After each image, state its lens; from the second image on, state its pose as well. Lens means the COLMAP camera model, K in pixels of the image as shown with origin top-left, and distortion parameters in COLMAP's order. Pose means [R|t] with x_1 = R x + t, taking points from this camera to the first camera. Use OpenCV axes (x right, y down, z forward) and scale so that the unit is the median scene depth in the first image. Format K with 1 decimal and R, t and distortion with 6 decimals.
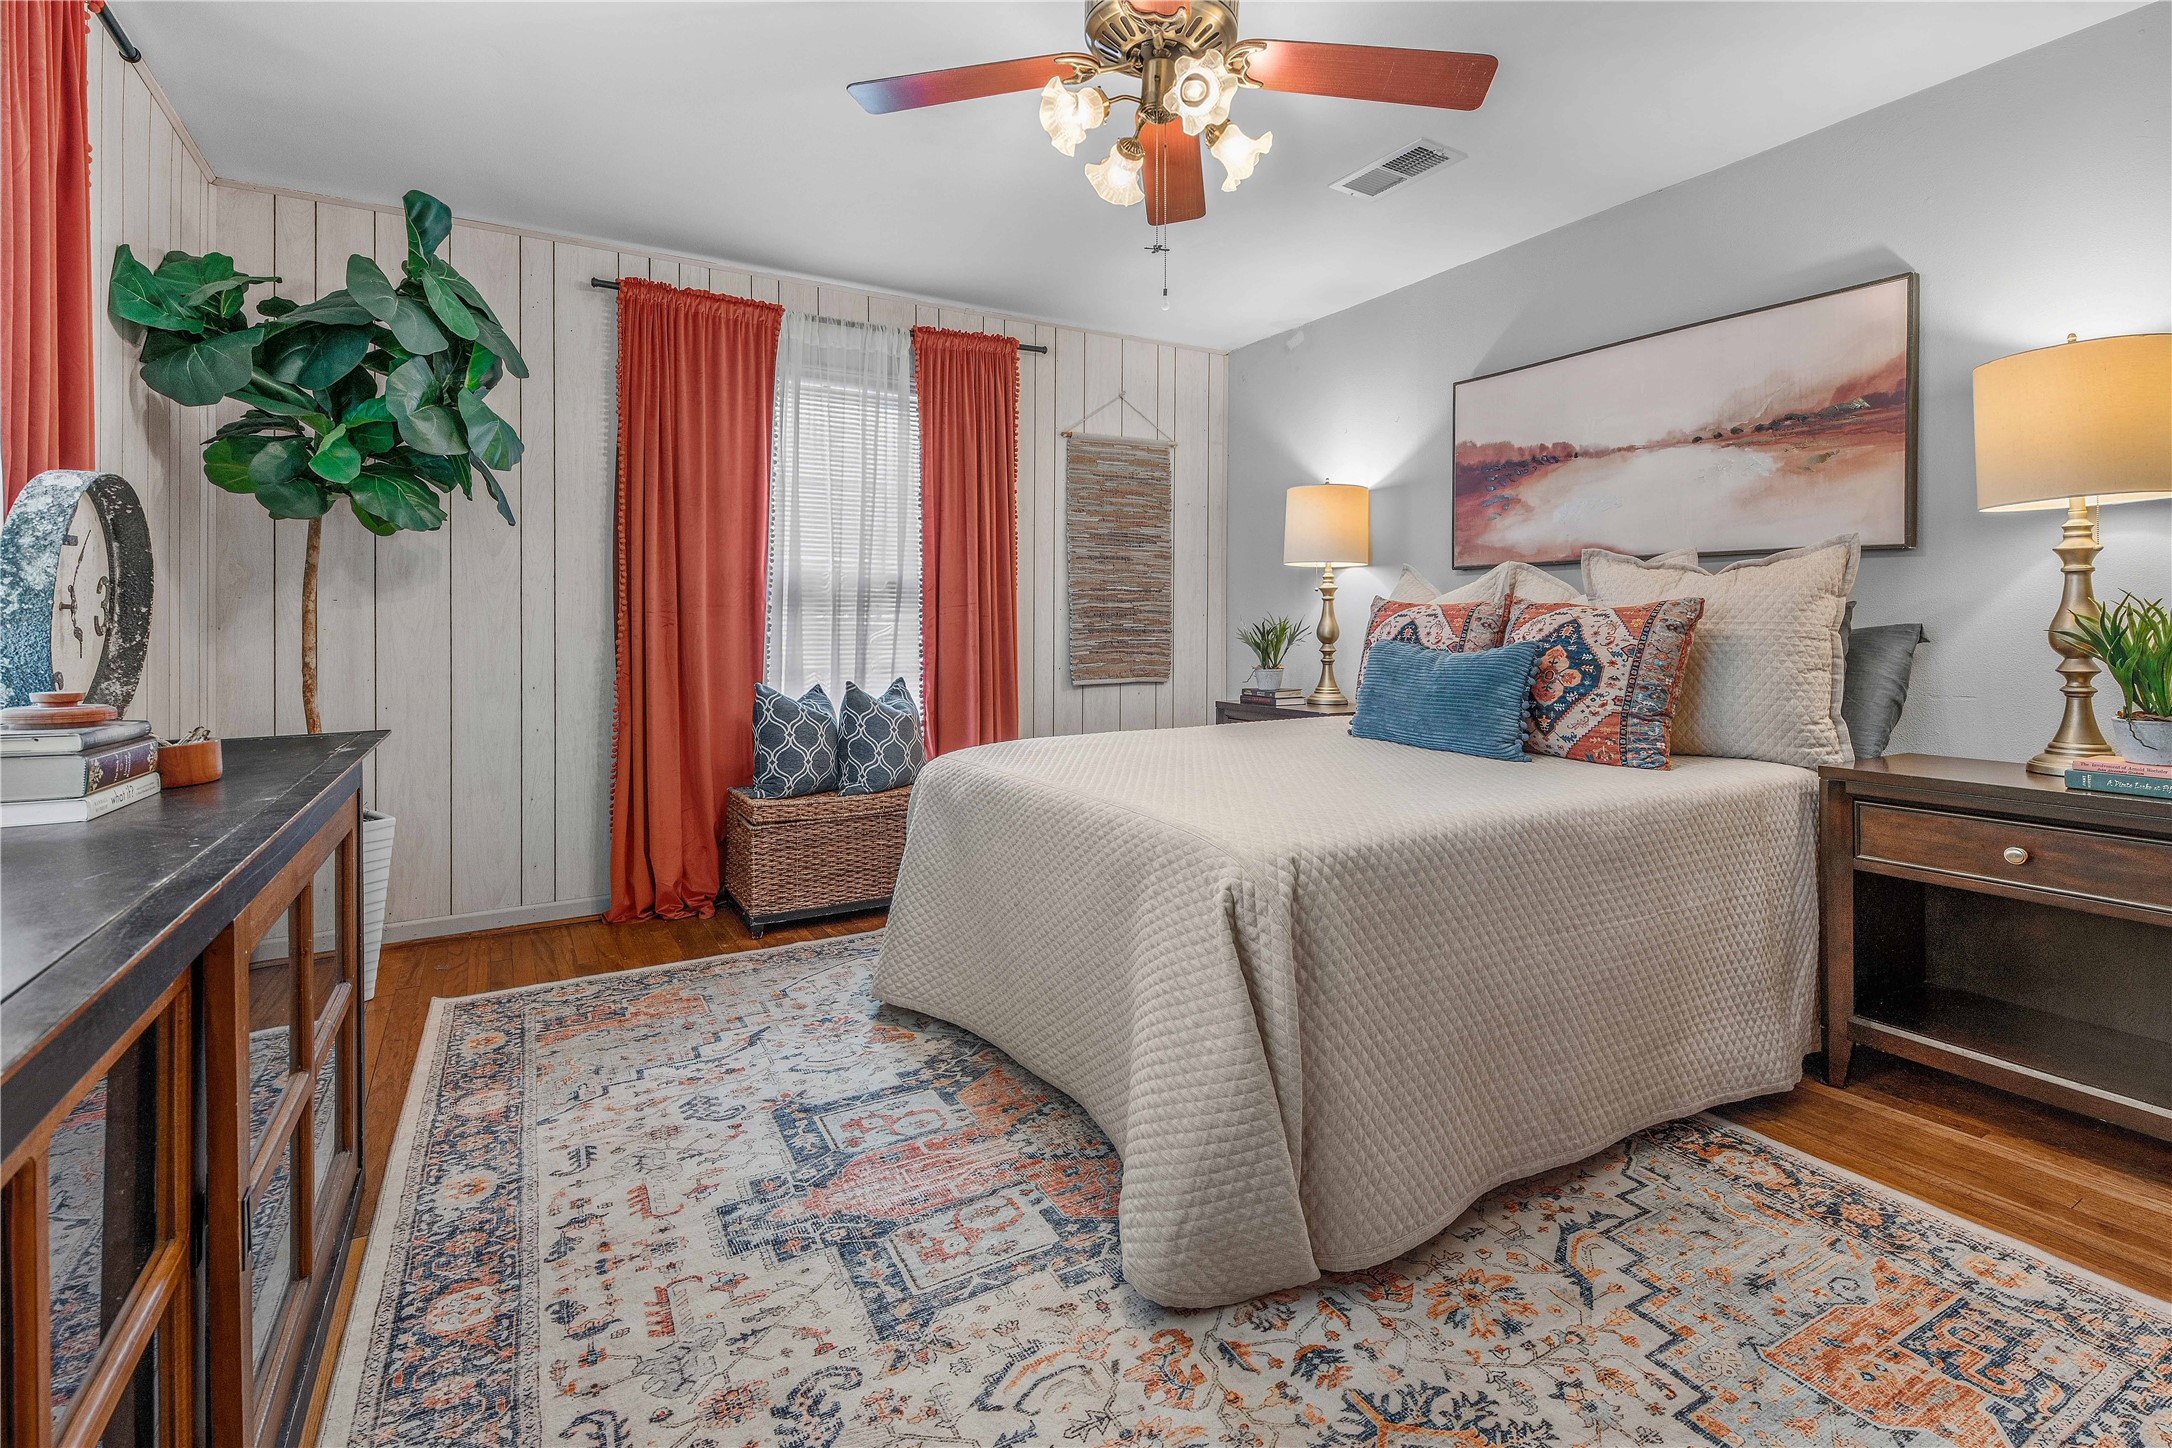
lens RADIAL K [[988.9, 0, 1081.2], [0, 988.9, 610.8], [0, 0, 1]] dist [0.002655, -0.000054]
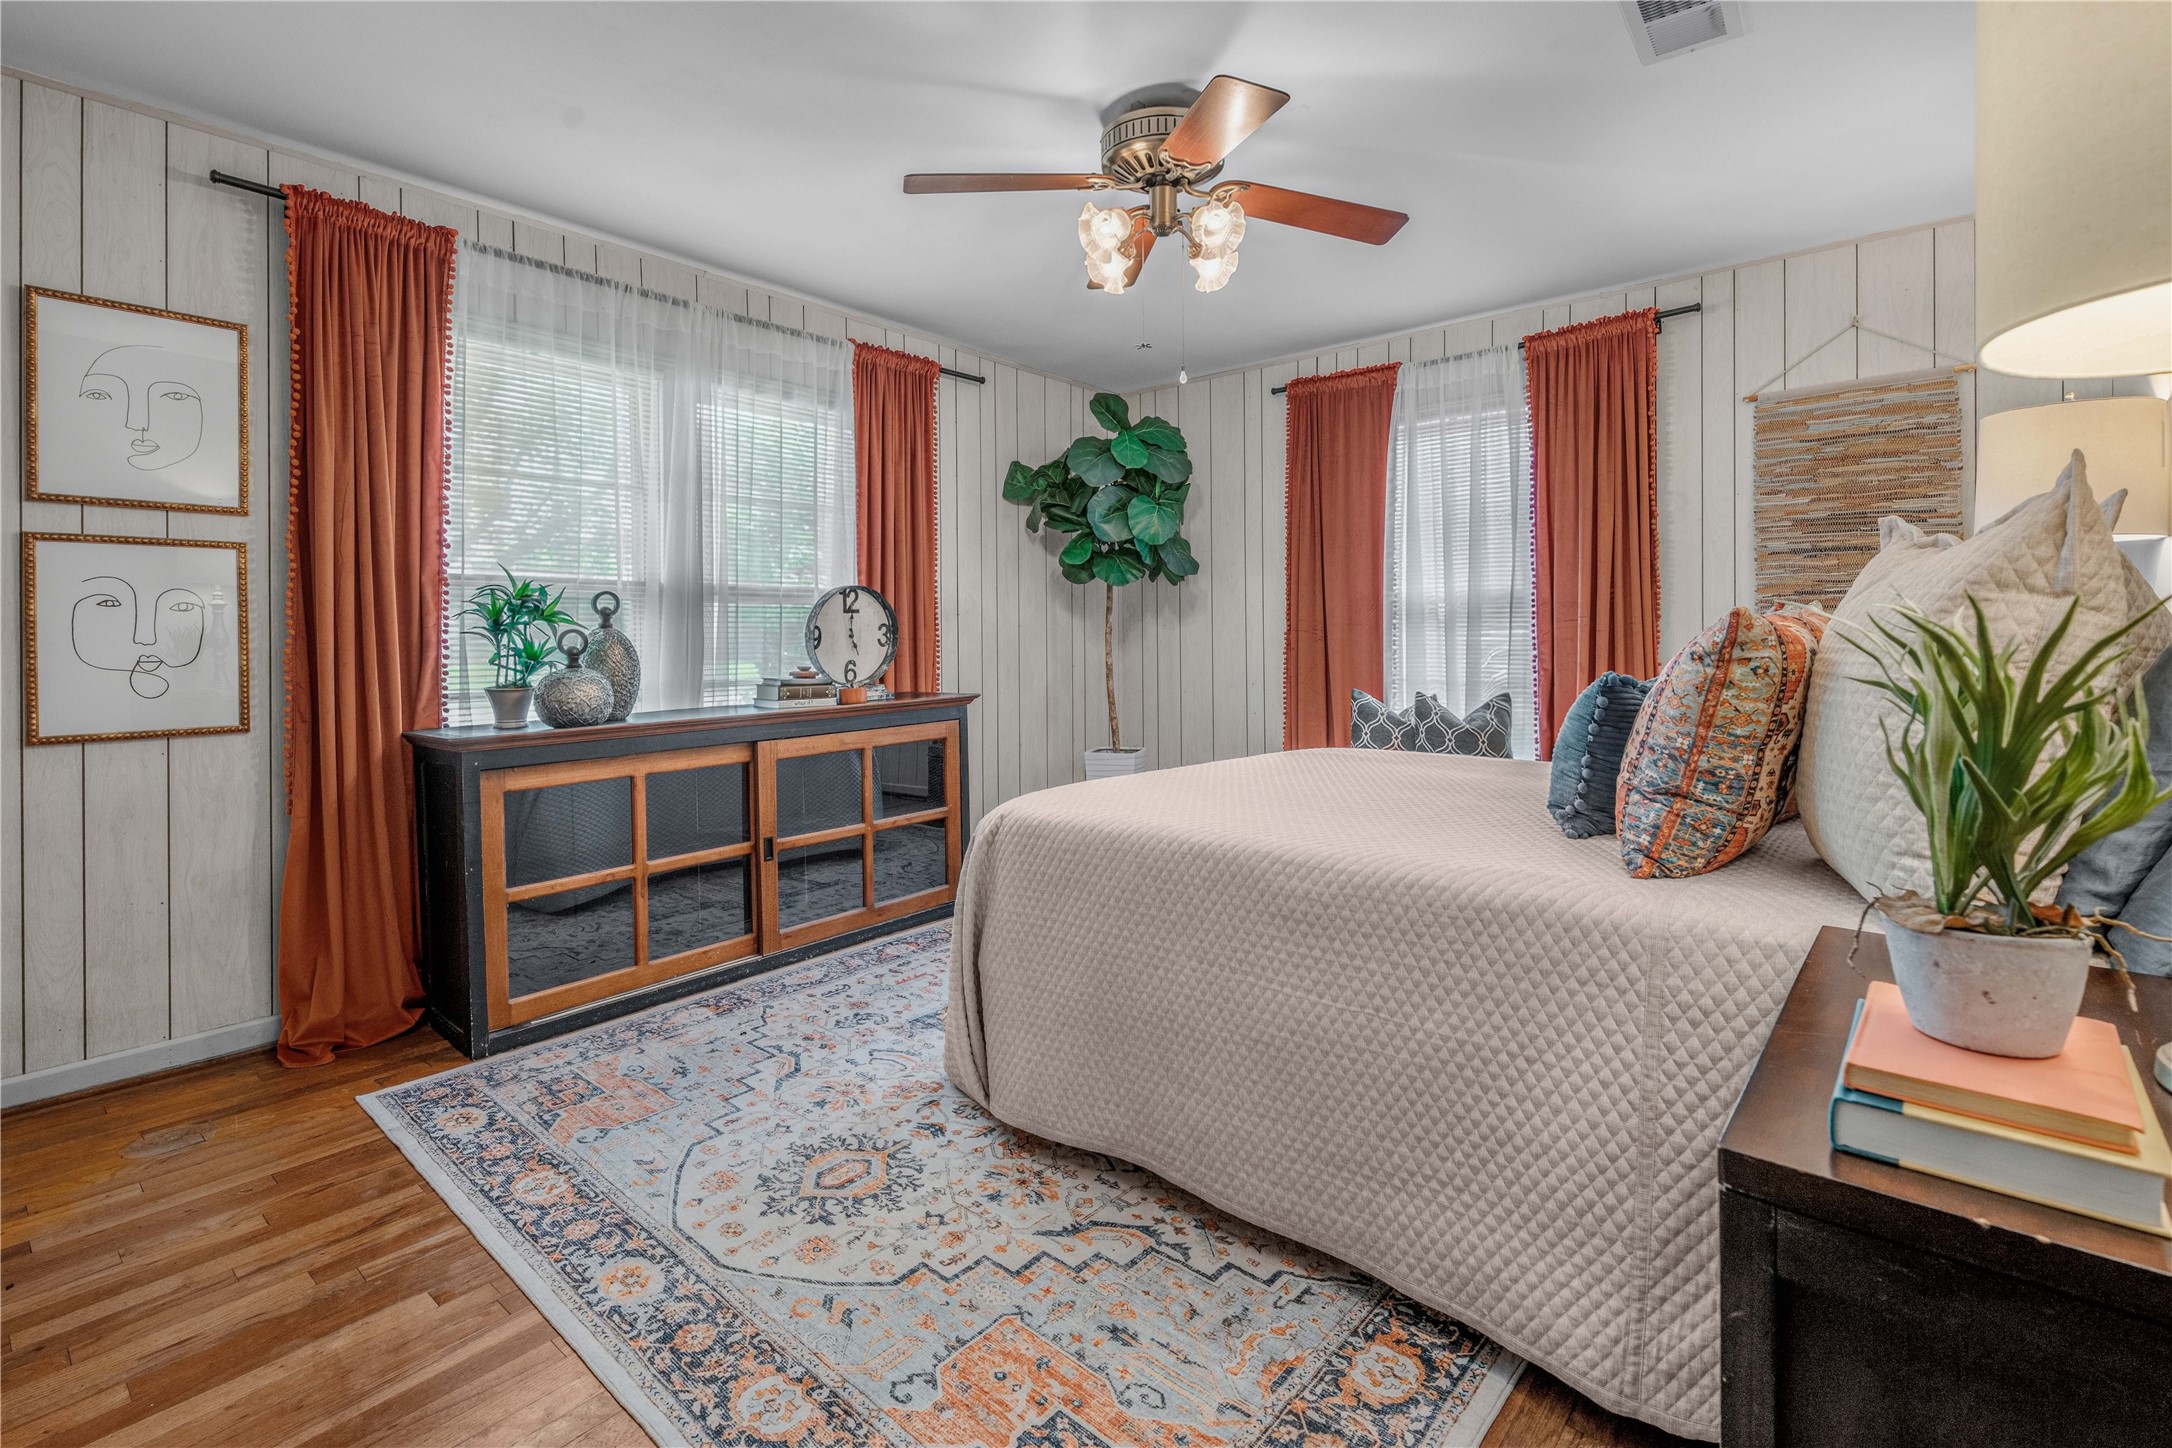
lens RADIAL K [[974.8, 0, 1077.1], [0, 974.8, 631.6], [0, 0, 1]] dist [0.002400, 0.000164]
pose [[0.327306, -0.005071, -0.944905, 1.319965], [0.019189, 0.999815, 0.001282, -0.008313], [0.944724, -0.018552, 0.327342, 0.554353]]
